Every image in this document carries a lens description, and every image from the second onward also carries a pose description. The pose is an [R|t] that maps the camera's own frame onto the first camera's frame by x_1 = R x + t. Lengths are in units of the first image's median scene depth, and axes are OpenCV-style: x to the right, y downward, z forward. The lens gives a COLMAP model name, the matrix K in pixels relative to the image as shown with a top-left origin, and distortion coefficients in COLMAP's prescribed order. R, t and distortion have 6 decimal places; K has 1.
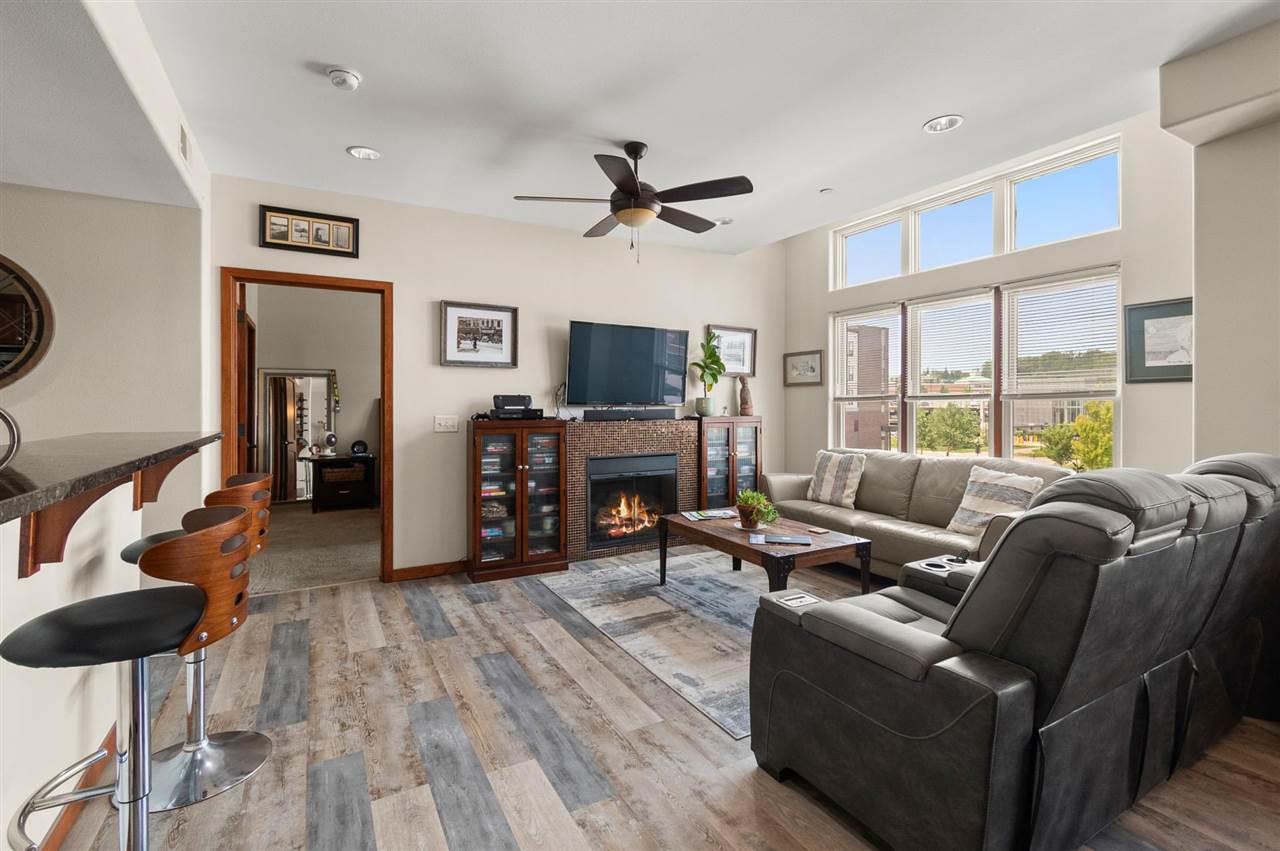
lens RADIAL K [[572.7, 0, 631.3], [0, 572.7, 401.2], [0, 0, 1]] dist [0.001576, 0.000181]
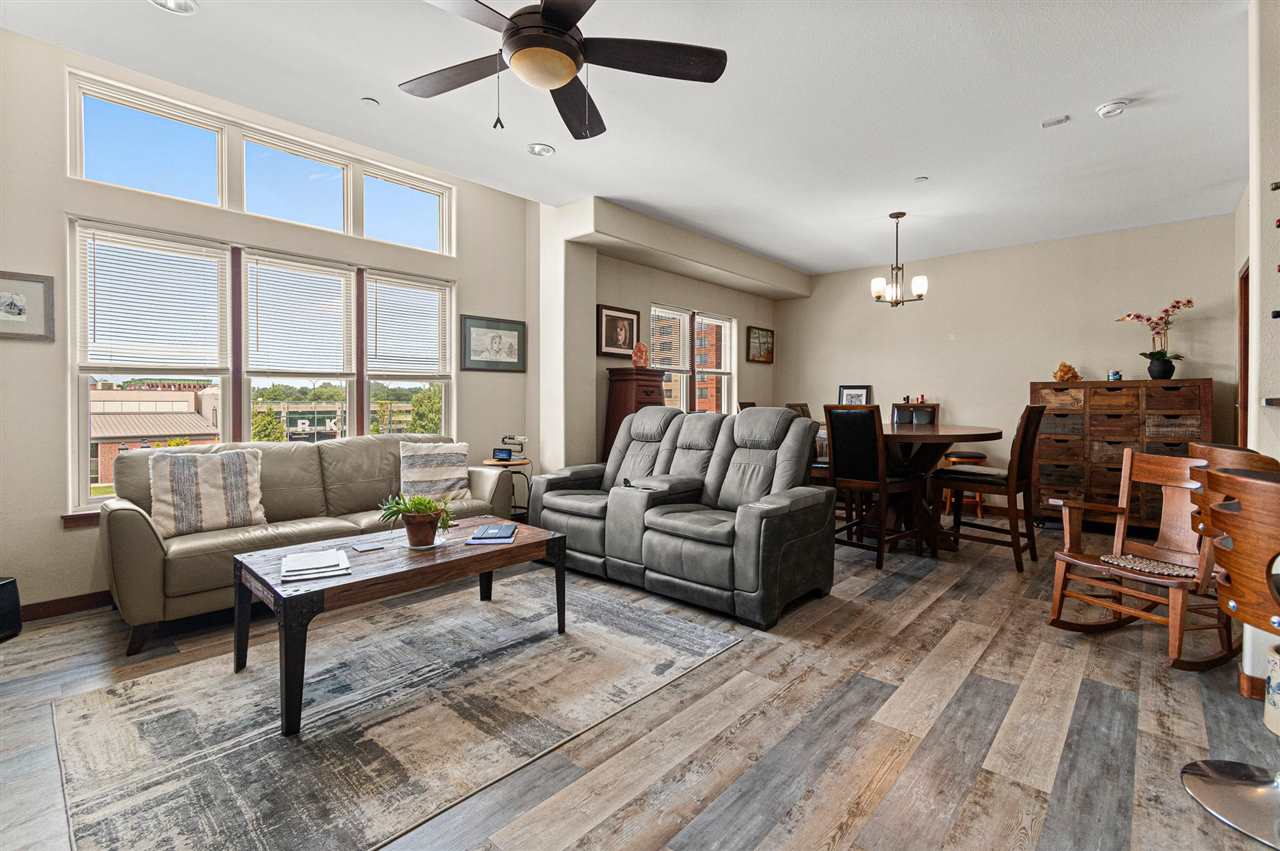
lens RADIAL K [[576.8, 0, 640.8], [0, 576.8, 405.7], [0, 0, 1]] dist [0.003239, 0.000121]
pose [[-0.332141, -0.006756, 0.943205, -0.463689], [-0.003383, 0.999976, 0.005972, 0.034132], [-0.943224, -0.001207, -0.332156, 0.809458]]
